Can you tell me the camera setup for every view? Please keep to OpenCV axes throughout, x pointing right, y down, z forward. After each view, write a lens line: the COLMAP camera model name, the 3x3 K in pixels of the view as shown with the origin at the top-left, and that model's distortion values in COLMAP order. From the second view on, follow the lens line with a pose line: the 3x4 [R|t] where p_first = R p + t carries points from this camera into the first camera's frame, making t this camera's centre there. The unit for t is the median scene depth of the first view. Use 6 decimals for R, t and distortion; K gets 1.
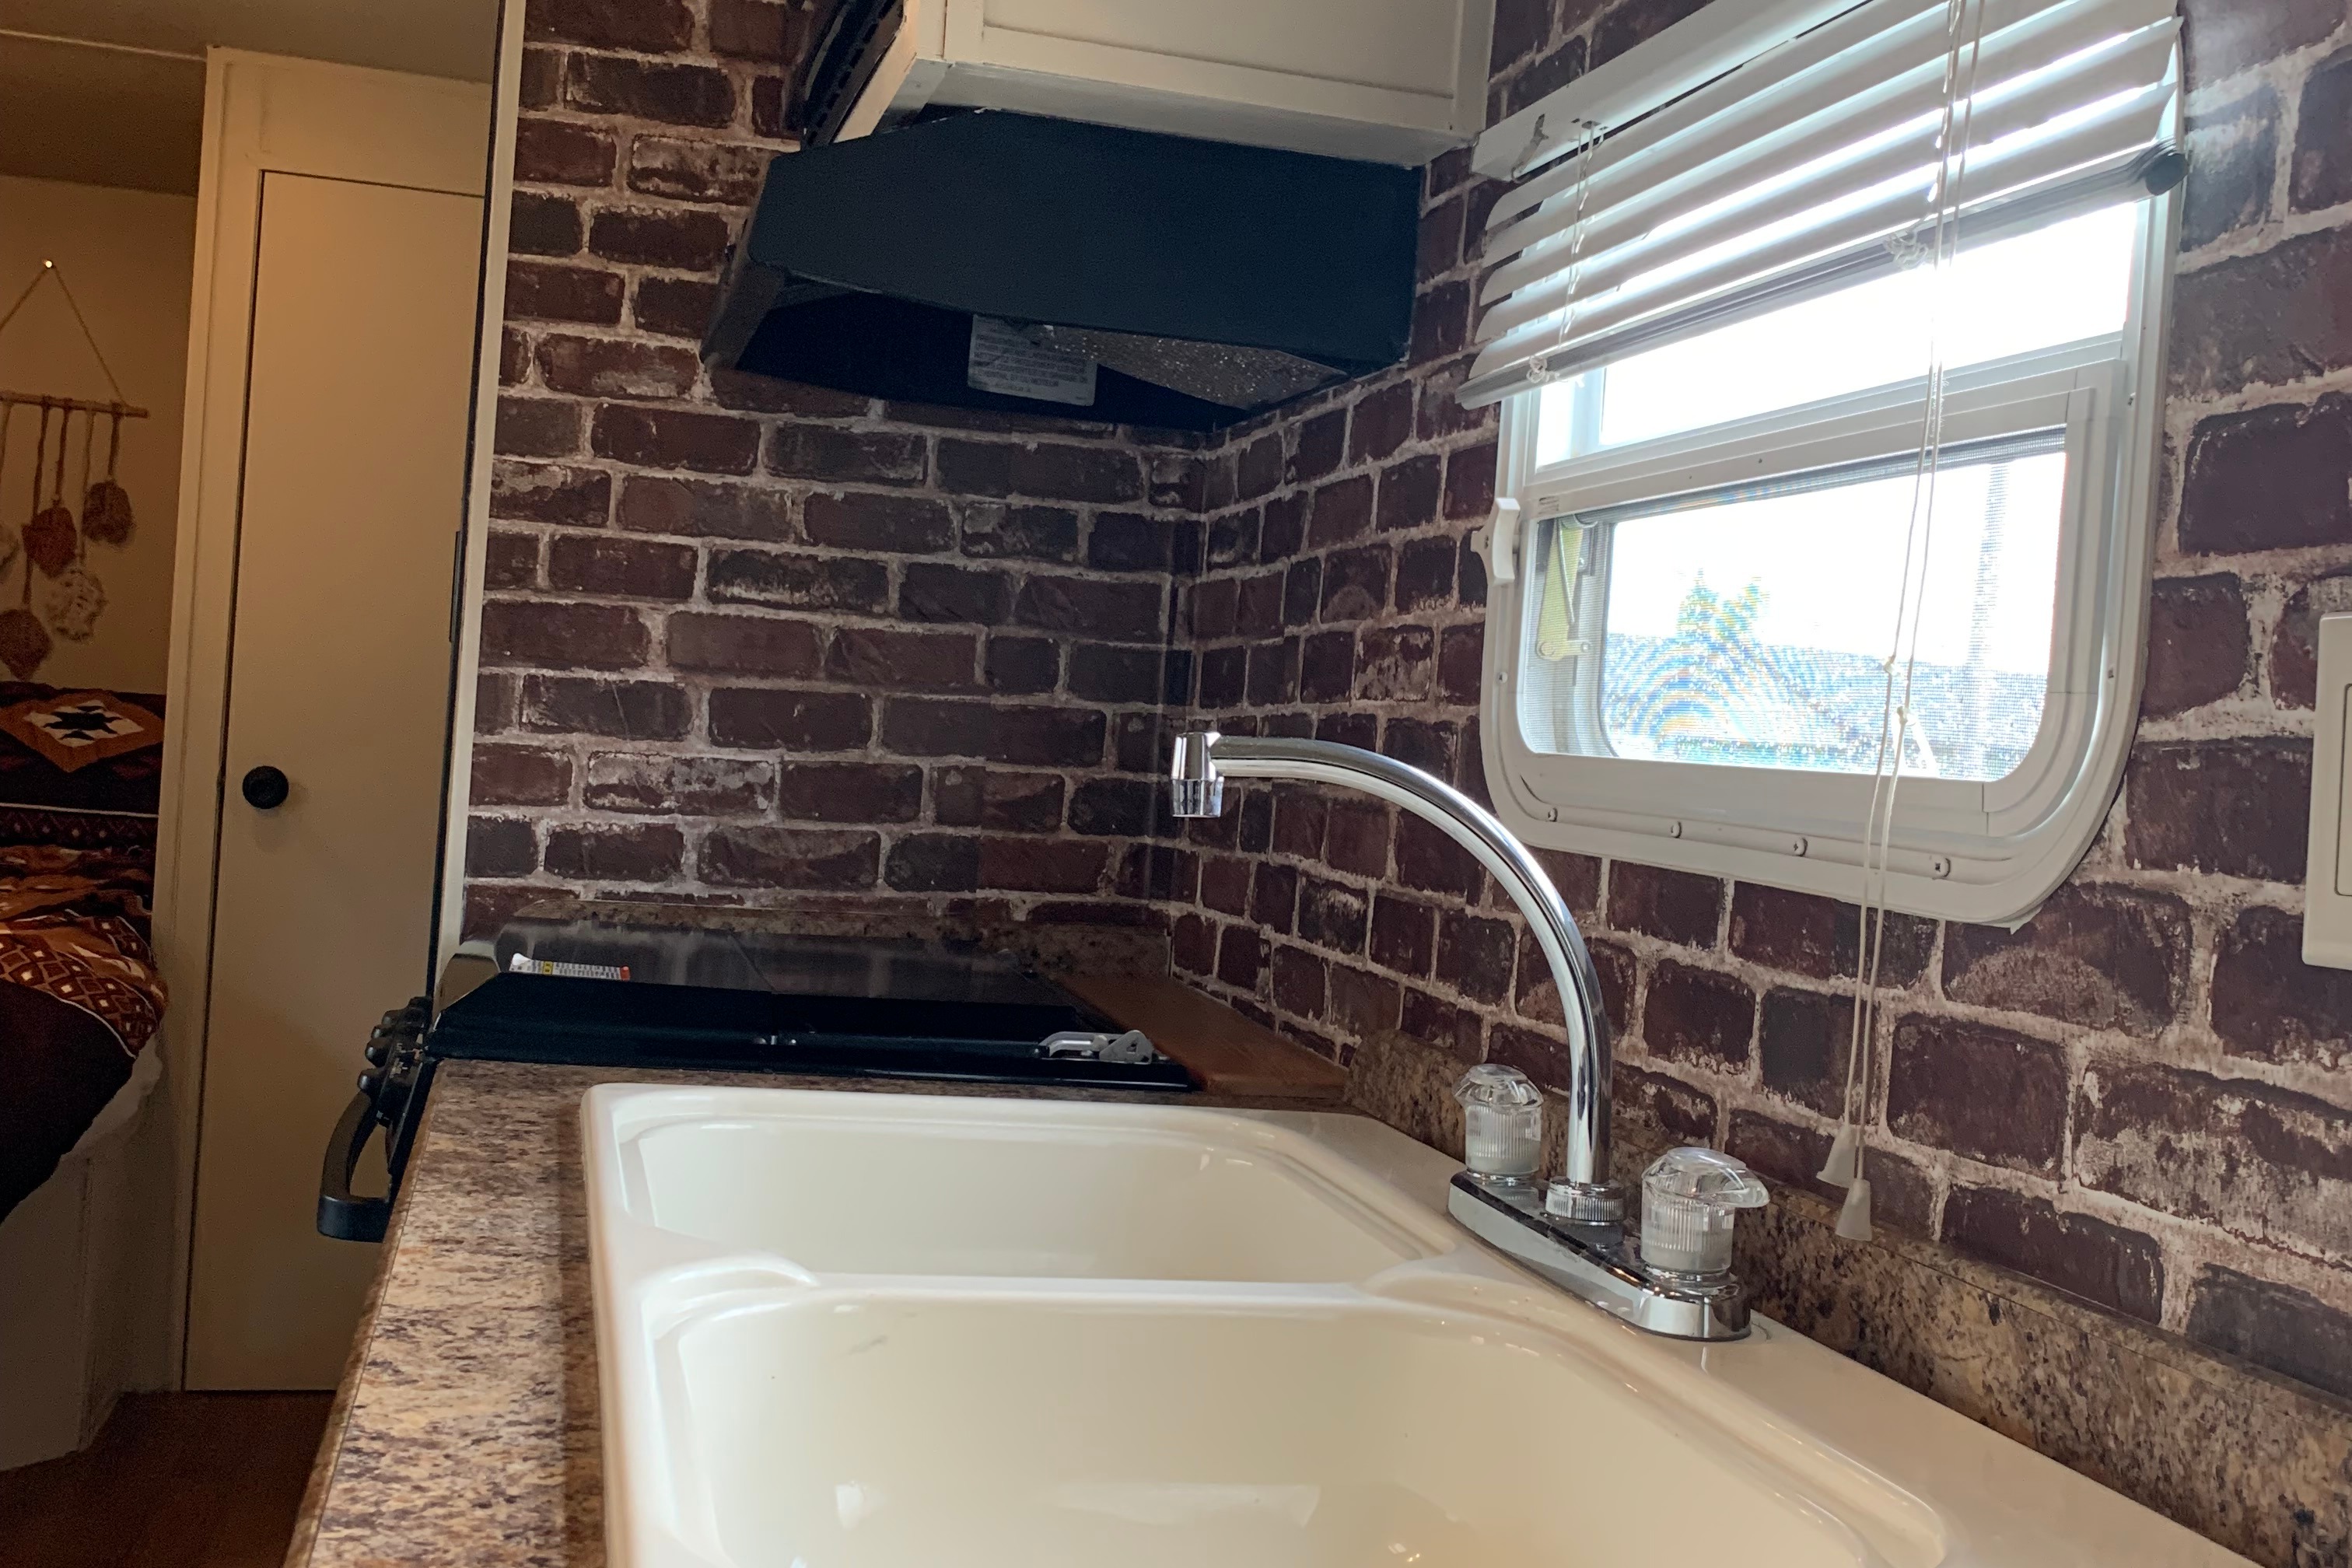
lens RADIAL K [[2353.0, 0, 1211.1], [0, 2353.0, 753.9], [0, 0, 1]] dist [0.161759, -0.434827]
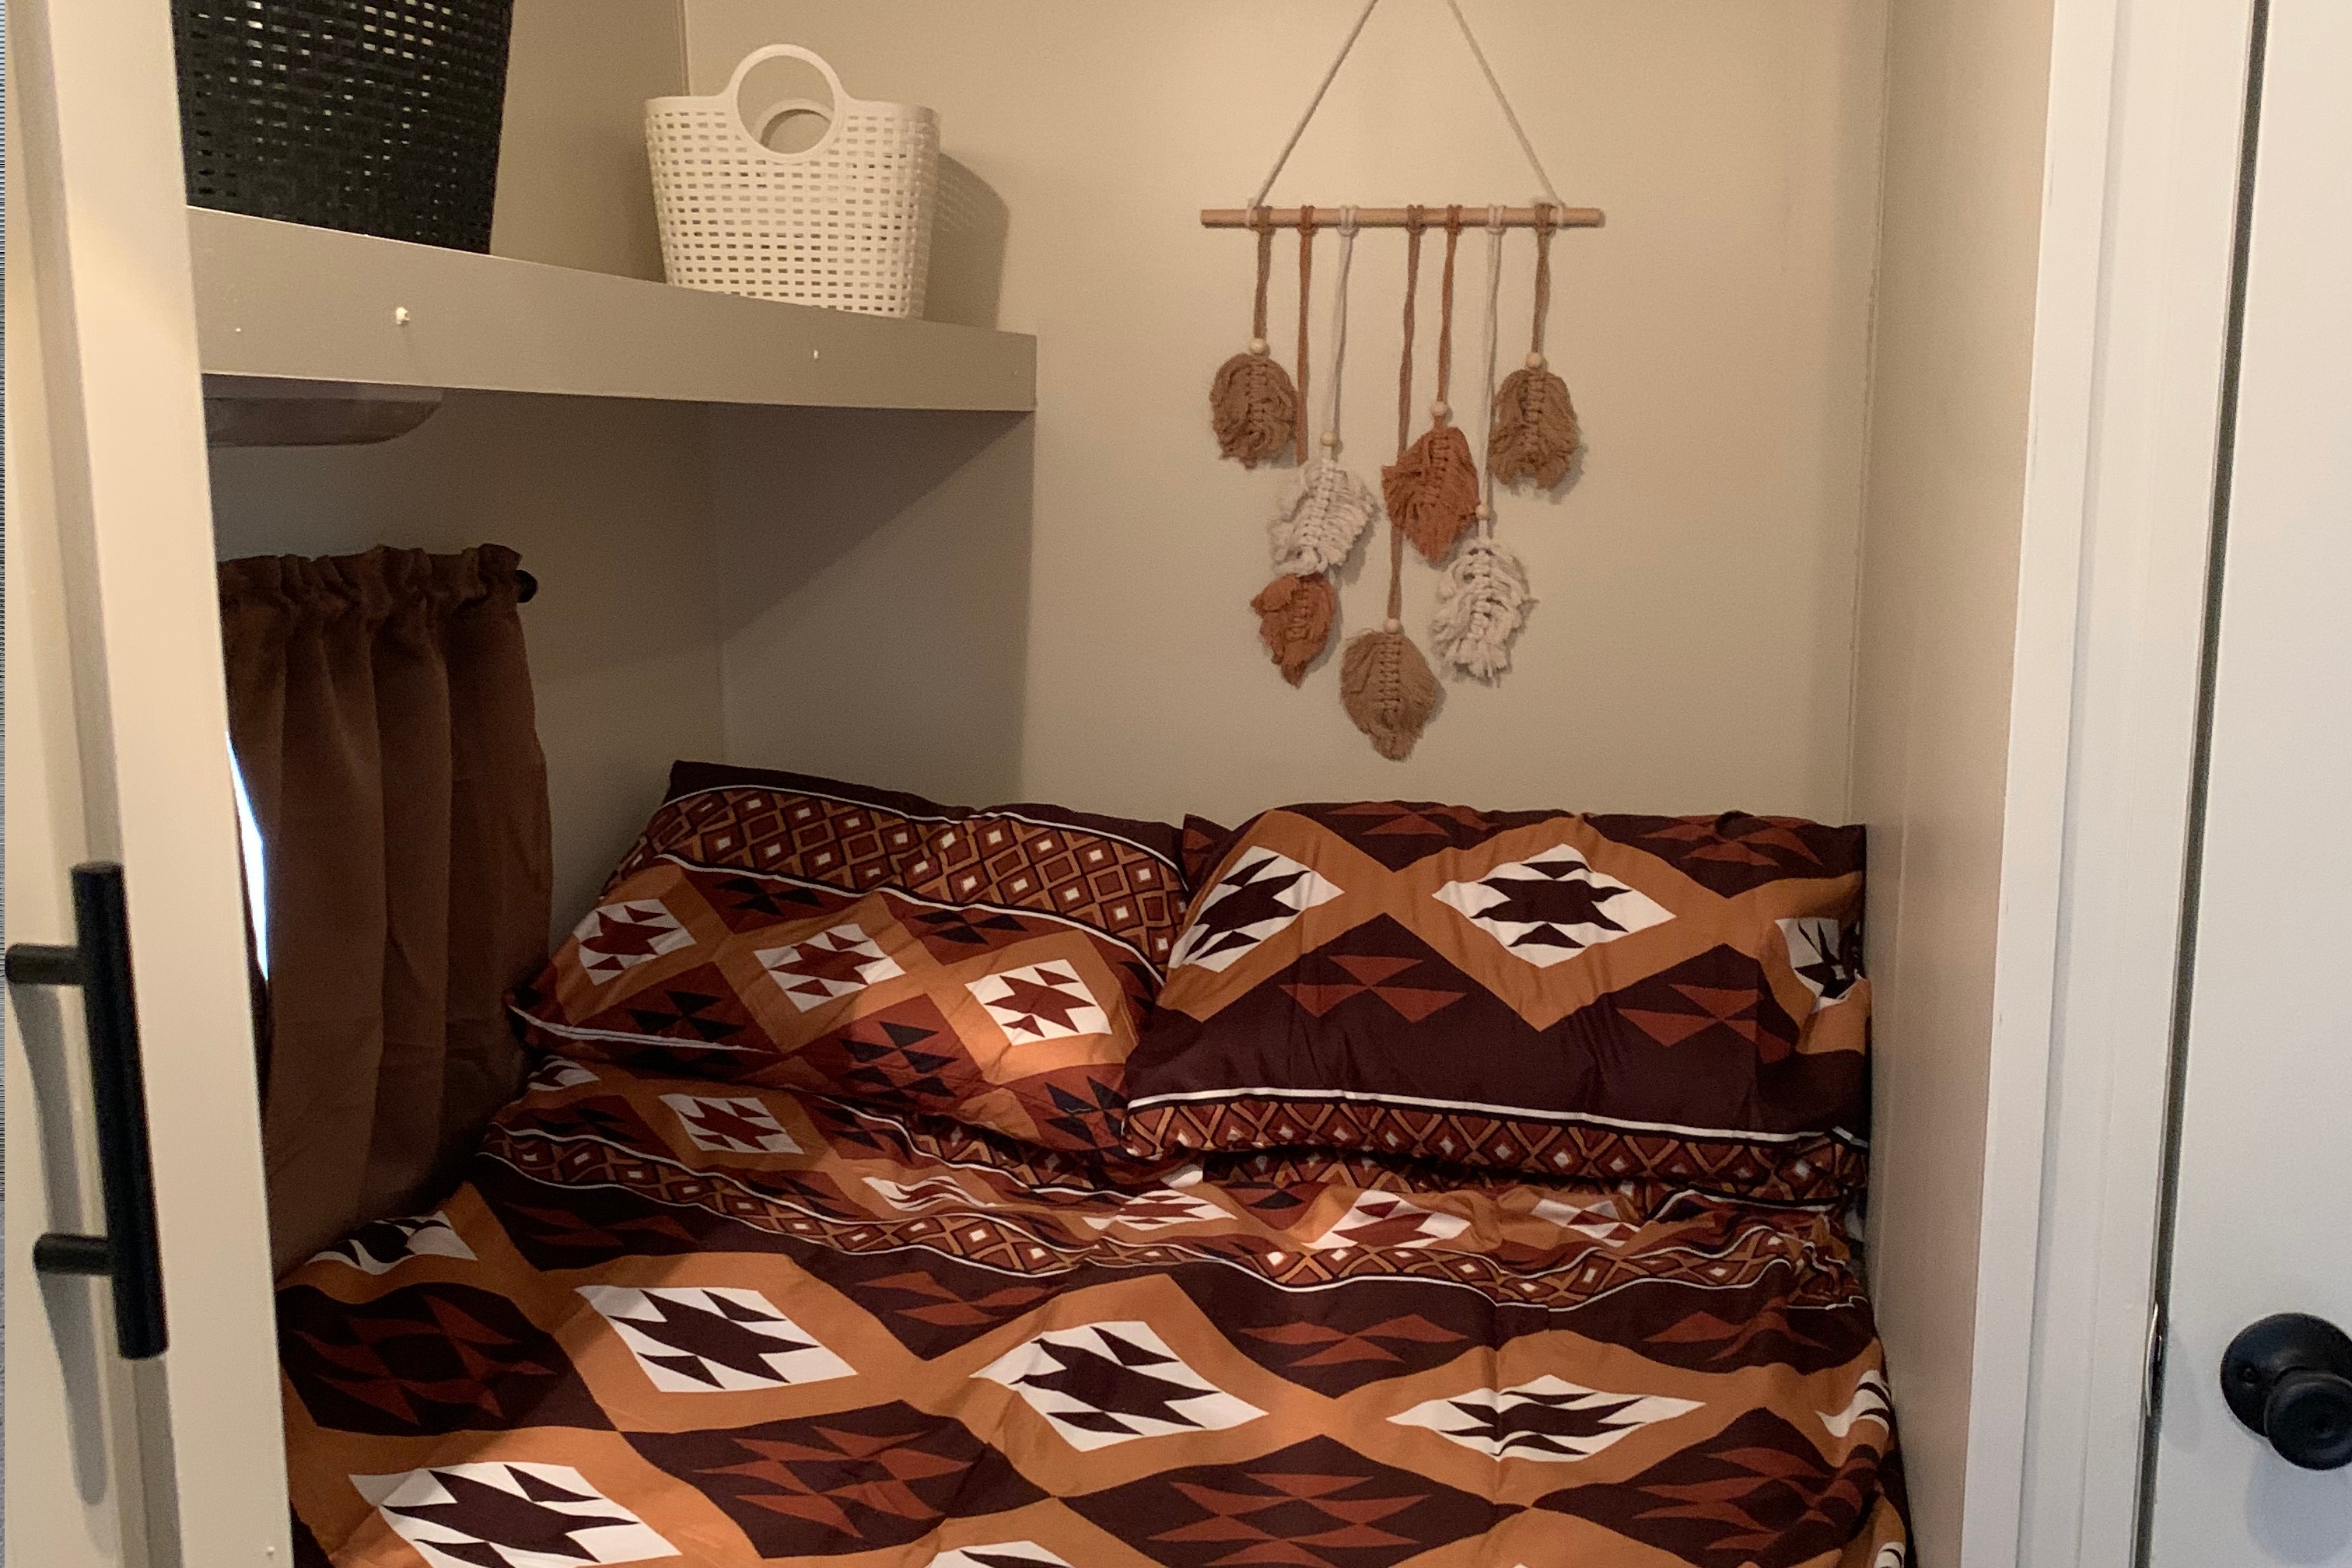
lens RADIAL K [[2431.1, 0, 1181.3], [0, 2431.1, 956.7], [0, 0, 1]] dist [0.095921, -0.186640]
pose [[0.883822, 0.019897, -0.467399, -0.623367], [0.059733, 0.986118, 0.154930, -0.166702], [0.463993, -0.164850, 0.870365, 1.083510]]
